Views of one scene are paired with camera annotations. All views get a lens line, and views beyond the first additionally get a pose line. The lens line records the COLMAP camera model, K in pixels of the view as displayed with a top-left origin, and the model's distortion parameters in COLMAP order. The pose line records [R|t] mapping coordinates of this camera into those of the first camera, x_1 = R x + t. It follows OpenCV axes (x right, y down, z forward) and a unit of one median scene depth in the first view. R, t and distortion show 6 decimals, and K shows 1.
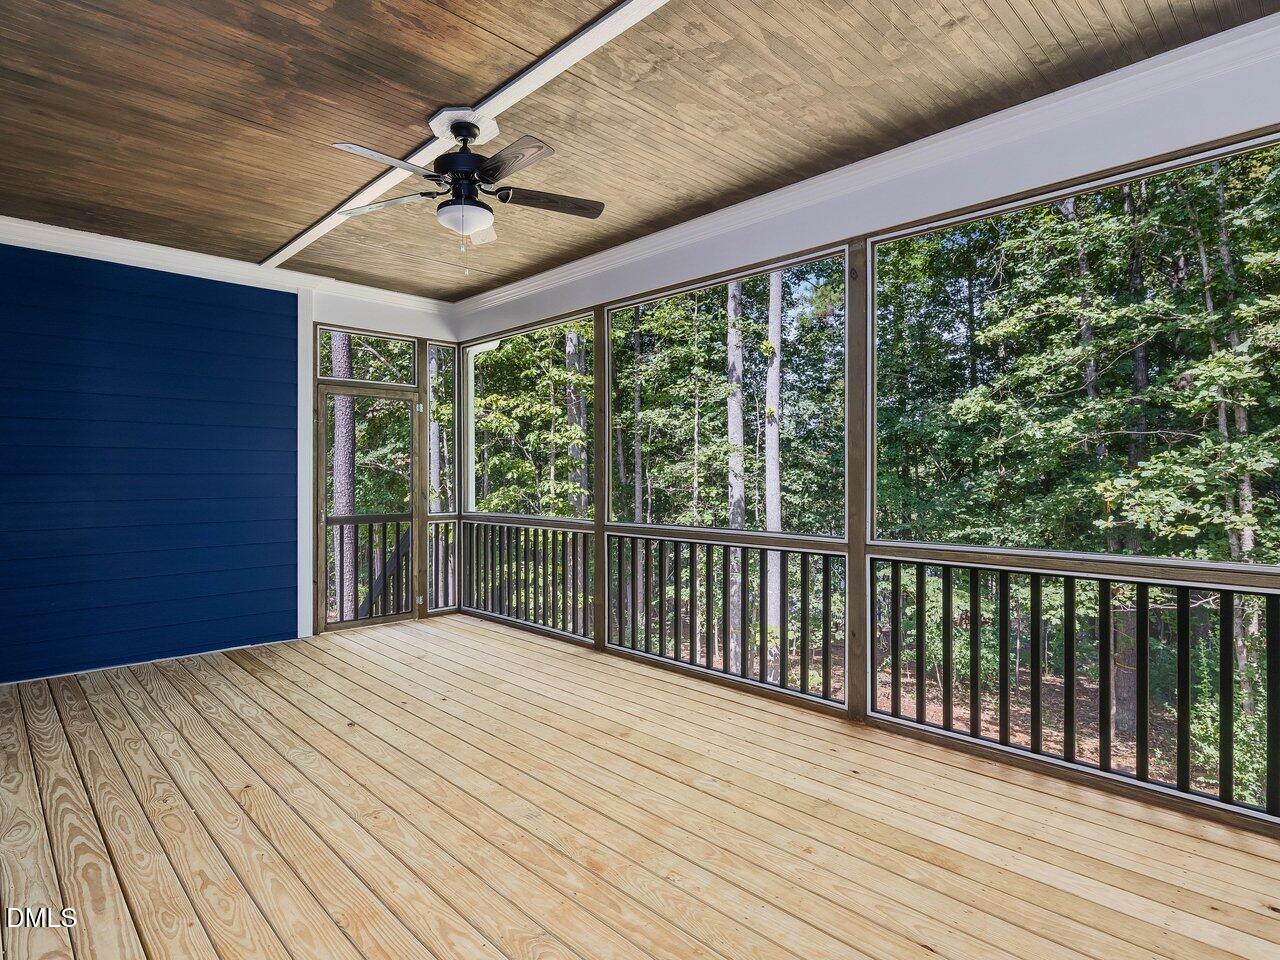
lens RADIAL K [[684.4, 0, 640.0], [0, 684.4, 480.0], [0, 0, 1]] dist [-0.004277, -0.001003]
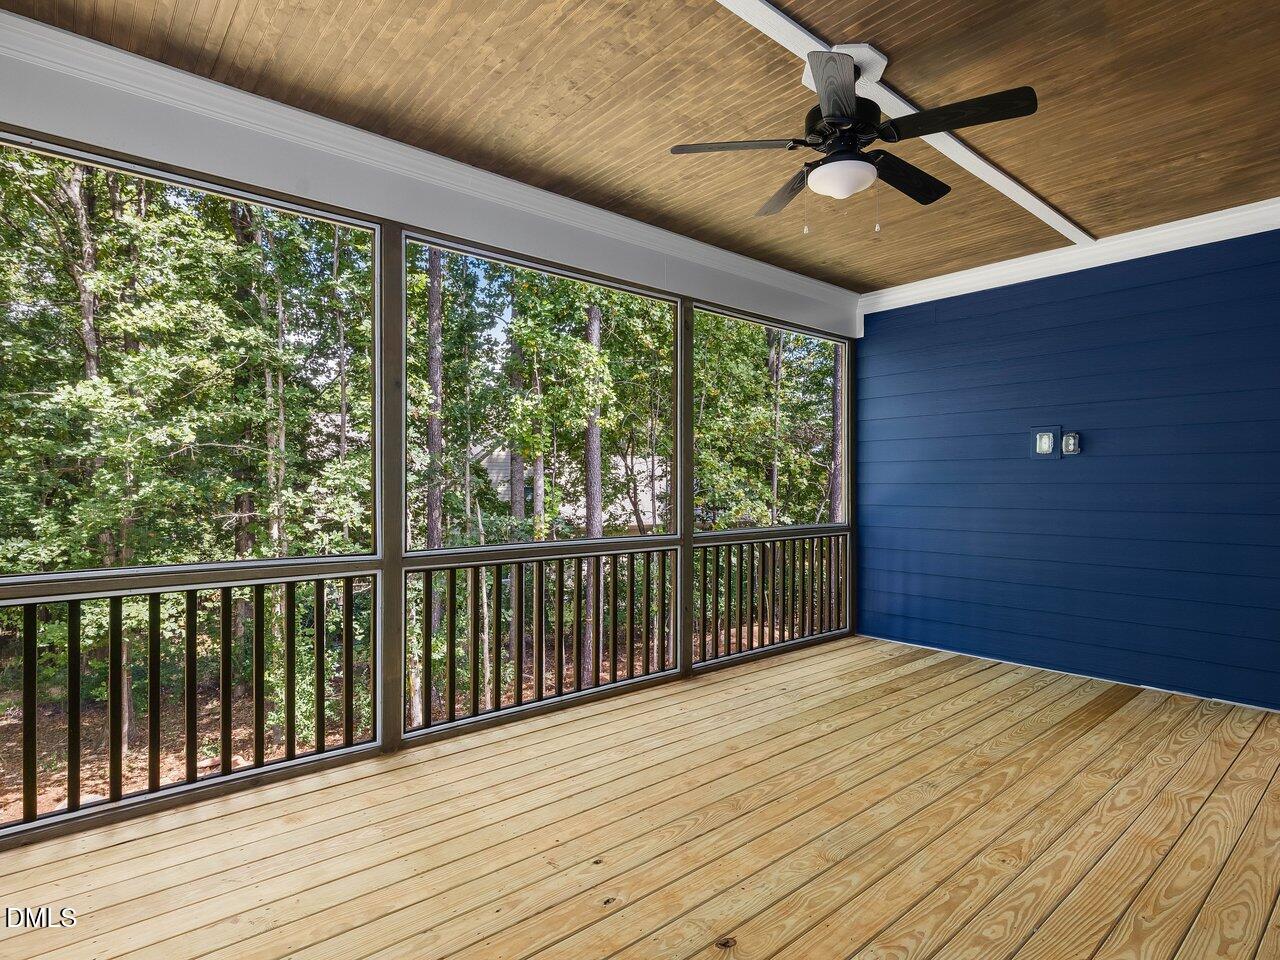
lens RADIAL K [[684.4, 0, 640.0], [0, 684.4, 480.0], [0, 0, 1]] dist [-0.004277, -0.001003]
pose [[0.064831, 0.013151, 0.997810, -0.991718], [0.005124, 0.999896, -0.013511, 0.016320], [-0.997883, 0.005989, 0.064757, 1.081168]]
